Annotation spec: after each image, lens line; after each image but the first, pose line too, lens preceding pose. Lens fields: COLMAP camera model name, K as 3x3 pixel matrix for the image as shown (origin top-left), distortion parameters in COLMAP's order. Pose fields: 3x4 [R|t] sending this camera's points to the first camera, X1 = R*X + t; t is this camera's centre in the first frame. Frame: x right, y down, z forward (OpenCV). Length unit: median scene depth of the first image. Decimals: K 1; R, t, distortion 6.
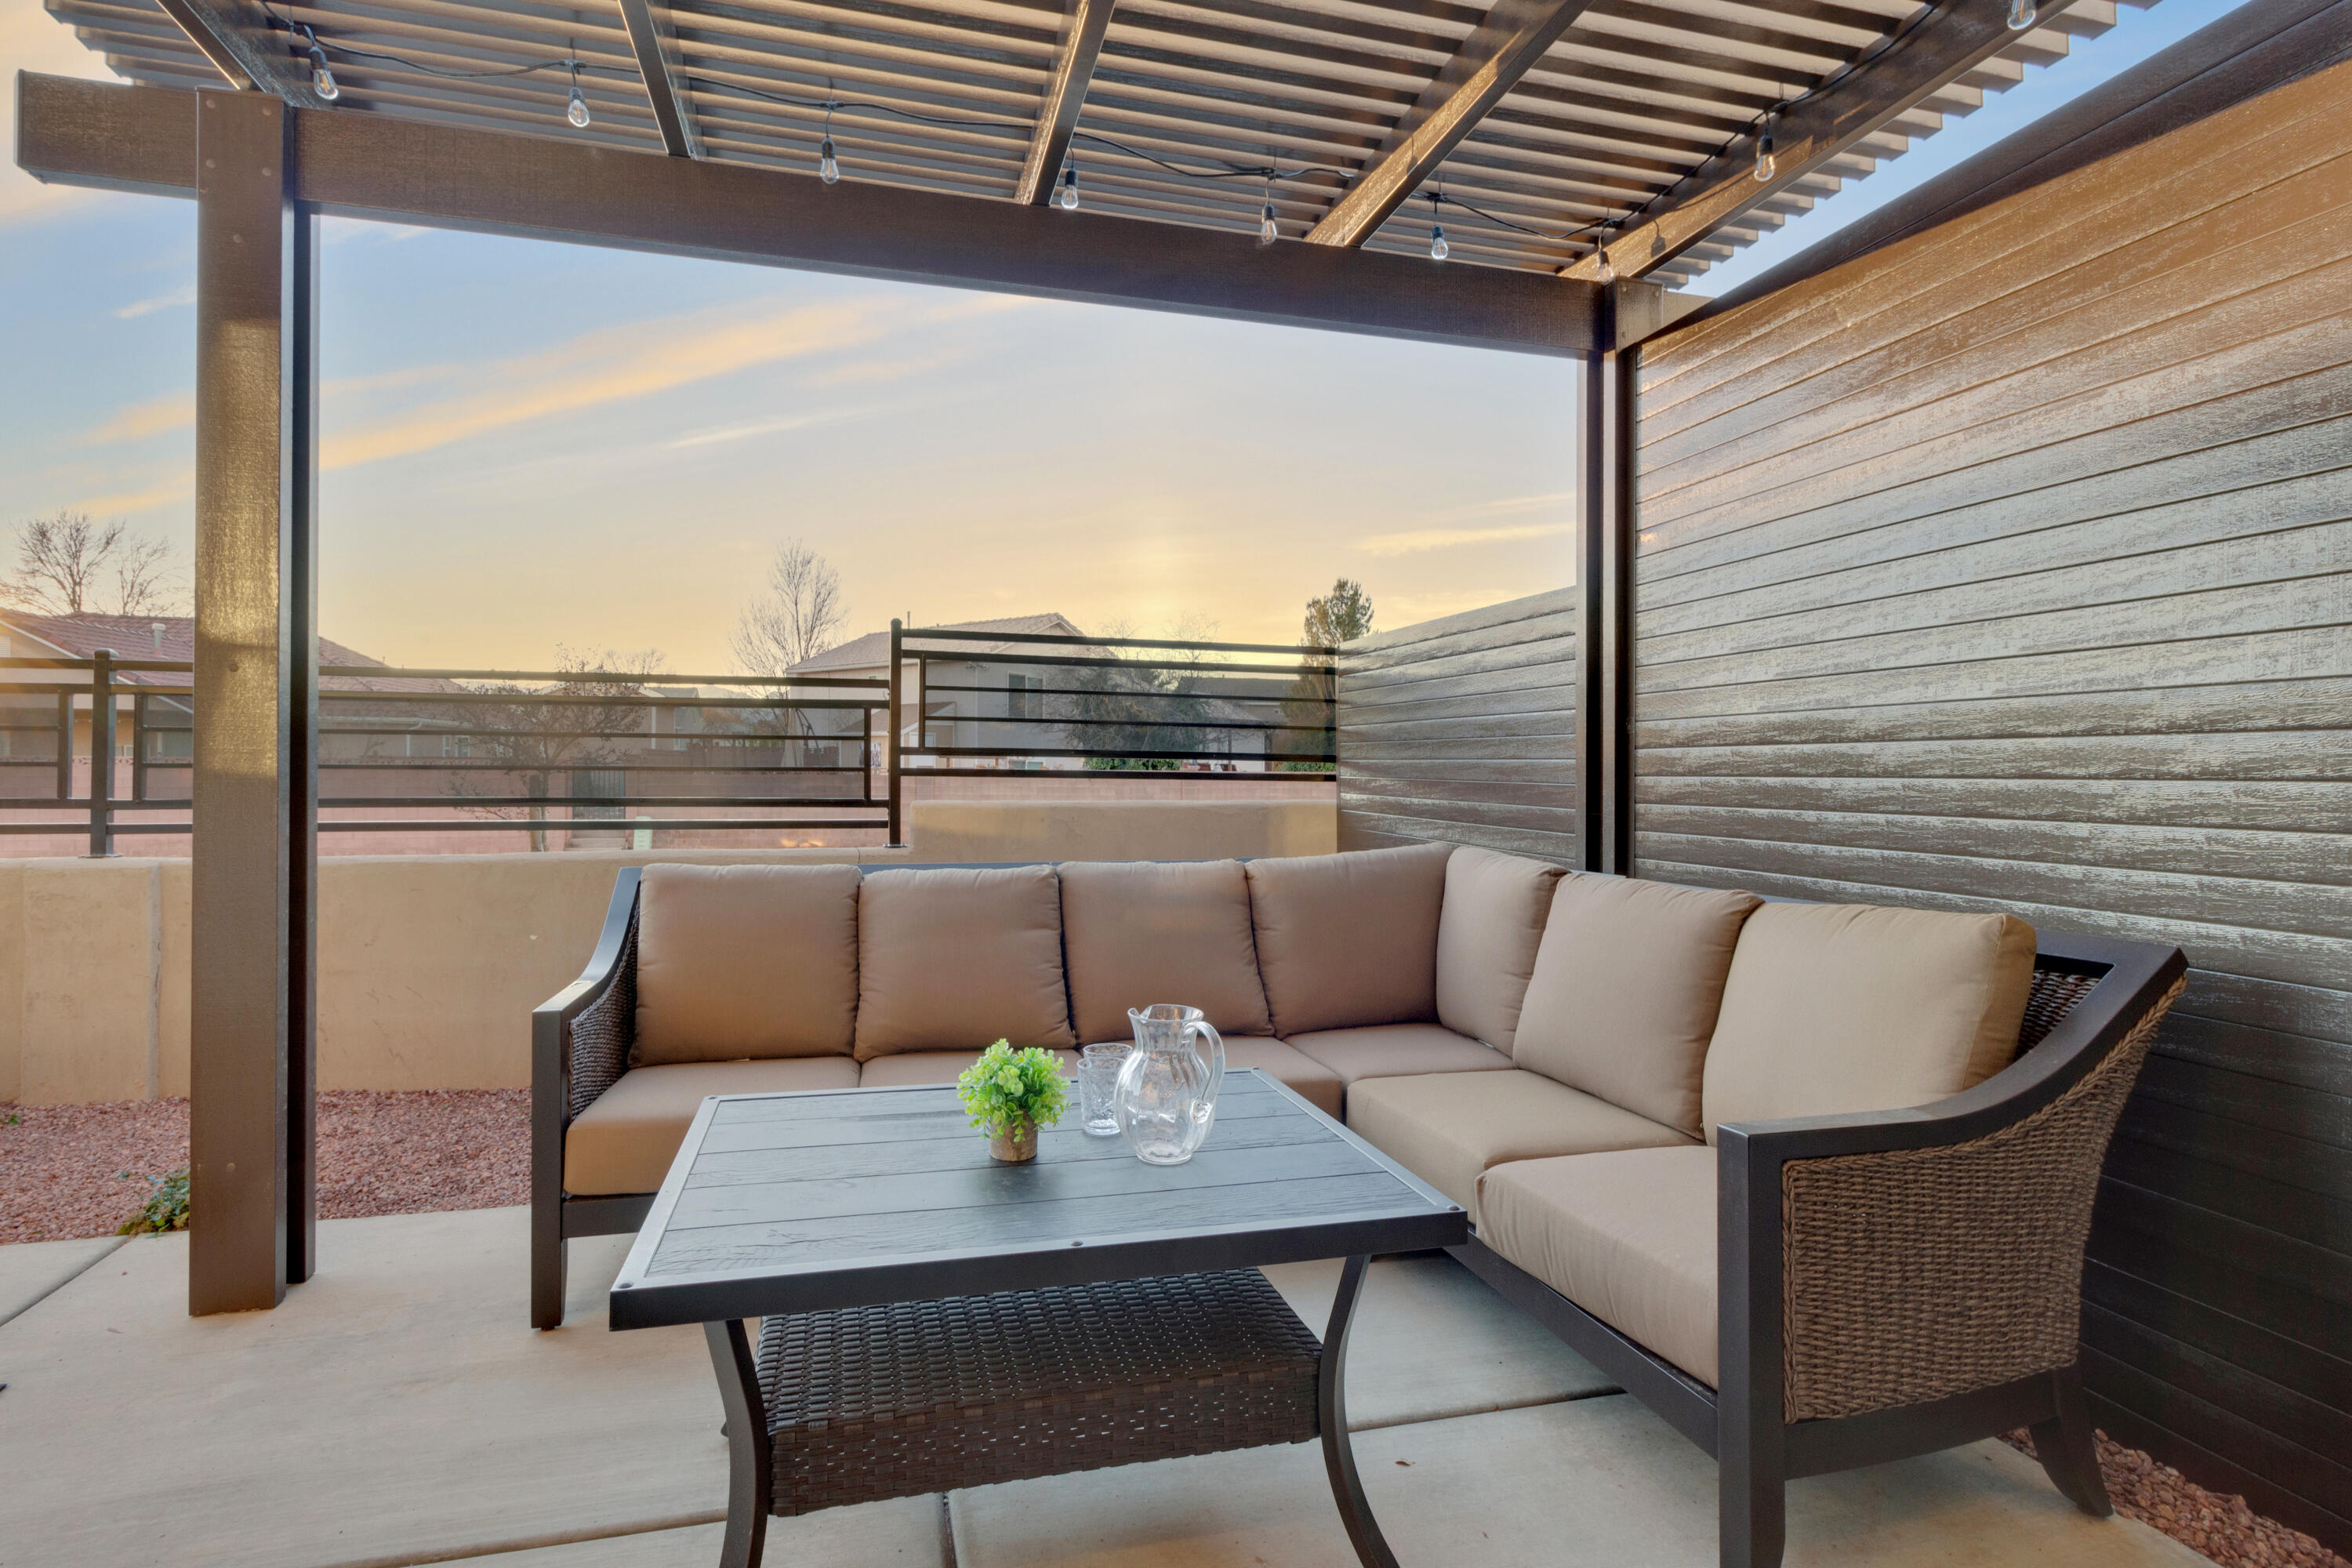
lens RADIAL K [[1169.9, 0, 1161.9], [0, 1169.9, 771.9], [0, 0, 1]] dist [0.004203, 0.000186]
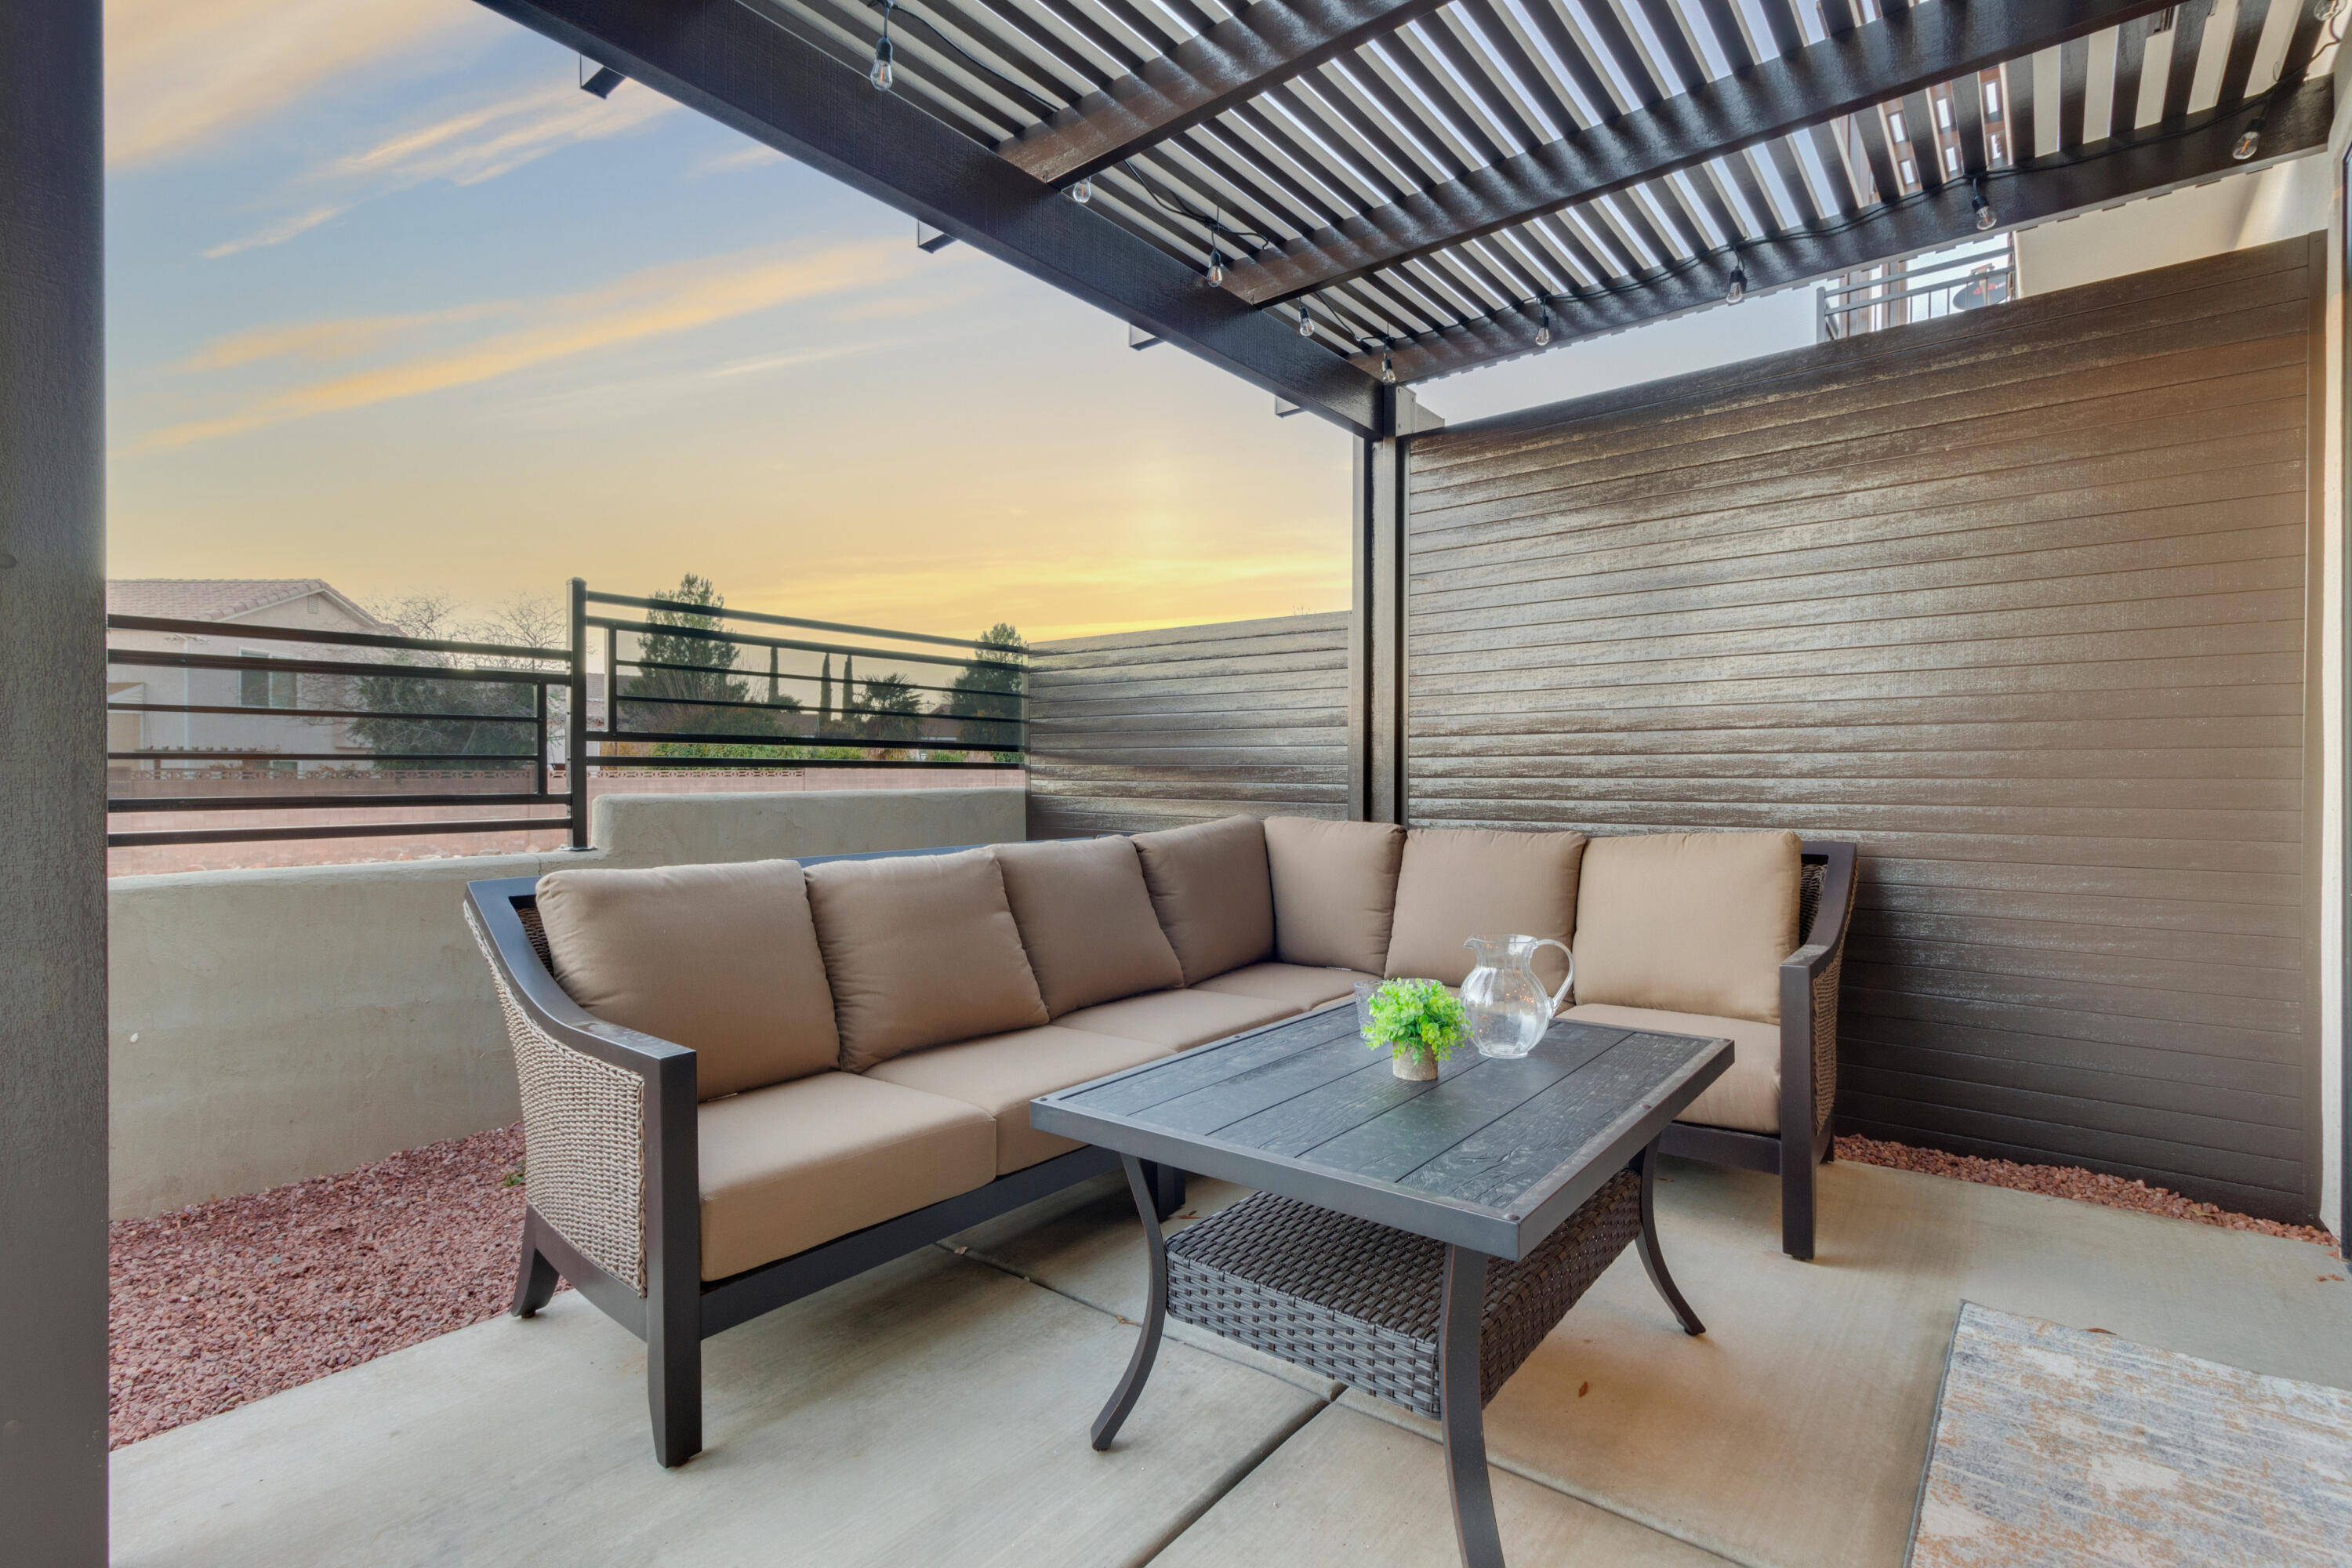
lens RADIAL K [[1084.8, 0, 1183.1], [0, 1084.8, 786.1], [0, 0, 1]] dist [0.002141, 0.000515]
pose [[0.781323, -0.015407, 0.623937, -0.564338], [0.008213, 0.999863, 0.014405, 0.015649], [-0.624073, -0.006131, 0.781342, 0.186023]]
